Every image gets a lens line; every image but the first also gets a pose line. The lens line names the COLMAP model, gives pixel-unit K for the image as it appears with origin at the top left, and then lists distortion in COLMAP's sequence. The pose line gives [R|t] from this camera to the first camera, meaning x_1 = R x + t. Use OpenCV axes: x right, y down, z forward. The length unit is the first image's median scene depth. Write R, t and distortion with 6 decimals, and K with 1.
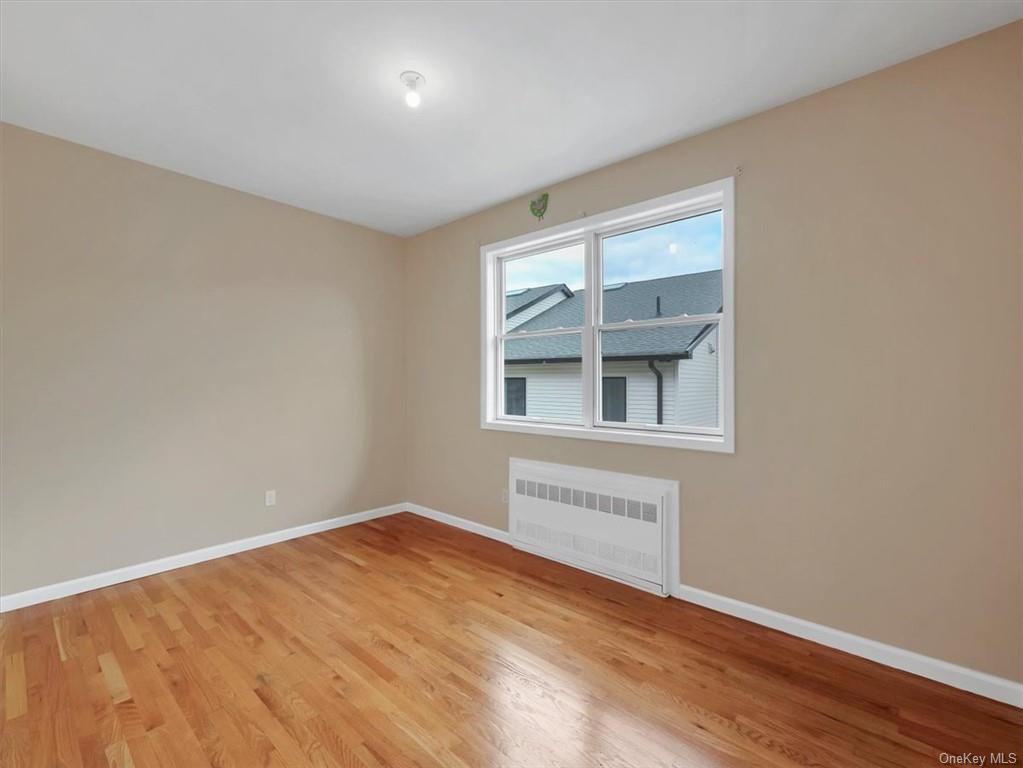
lens RADIAL K [[436.1, 0, 501.9], [0, 436.1, 379.6], [0, 0, 1]] dist [0.000145, -0.000053]
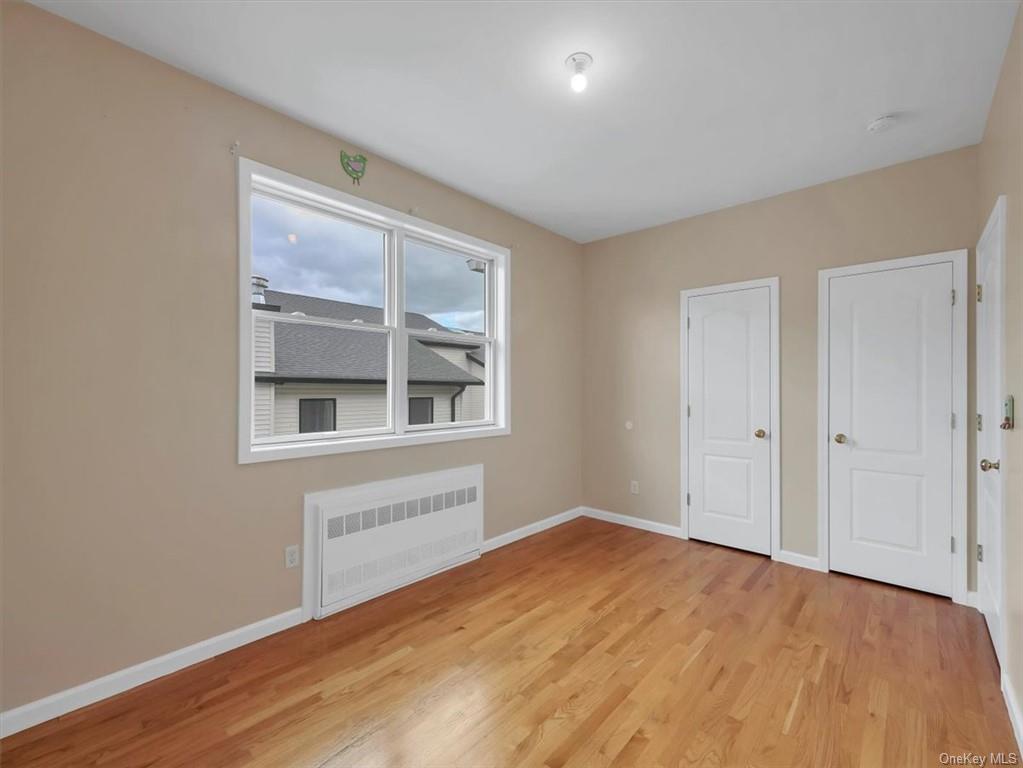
lens RADIAL K [[424.0, 0, 525.7], [0, 424.0, 378.4], [0, 0, 1]] dist [0.001294, -0.000019]
pose [[0.022666, 0.024776, 0.999436, -0.765504], [-0.005464, 0.999681, -0.024658, 0.011399], [-0.999728, -0.004902, 0.022795, 0.755447]]
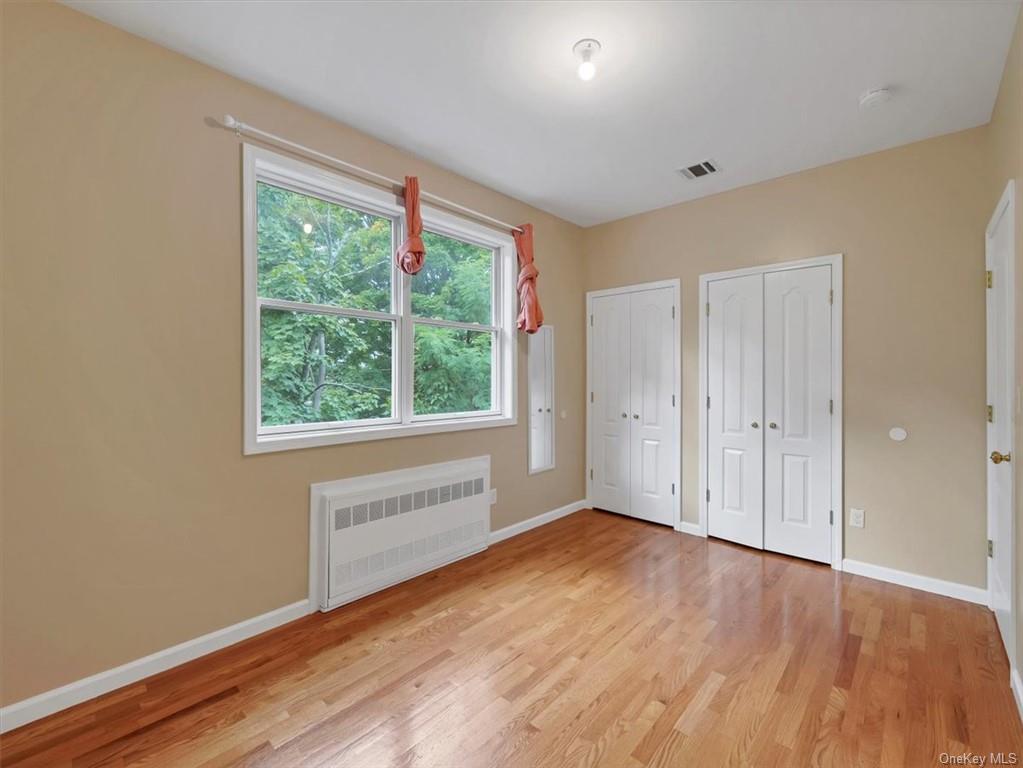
lens RADIAL K [[451.3, 0, 518.0], [0, 451.3, 366.2], [0, 0, 1]] dist [-0.000397, 0.000081]
pose [[0.013138, 0.027175, 0.999544, -0.821182], [-0.006107, 0.999614, -0.027097, 0.011412], [-0.999895, -0.005748, 0.013298, 0.802758]]
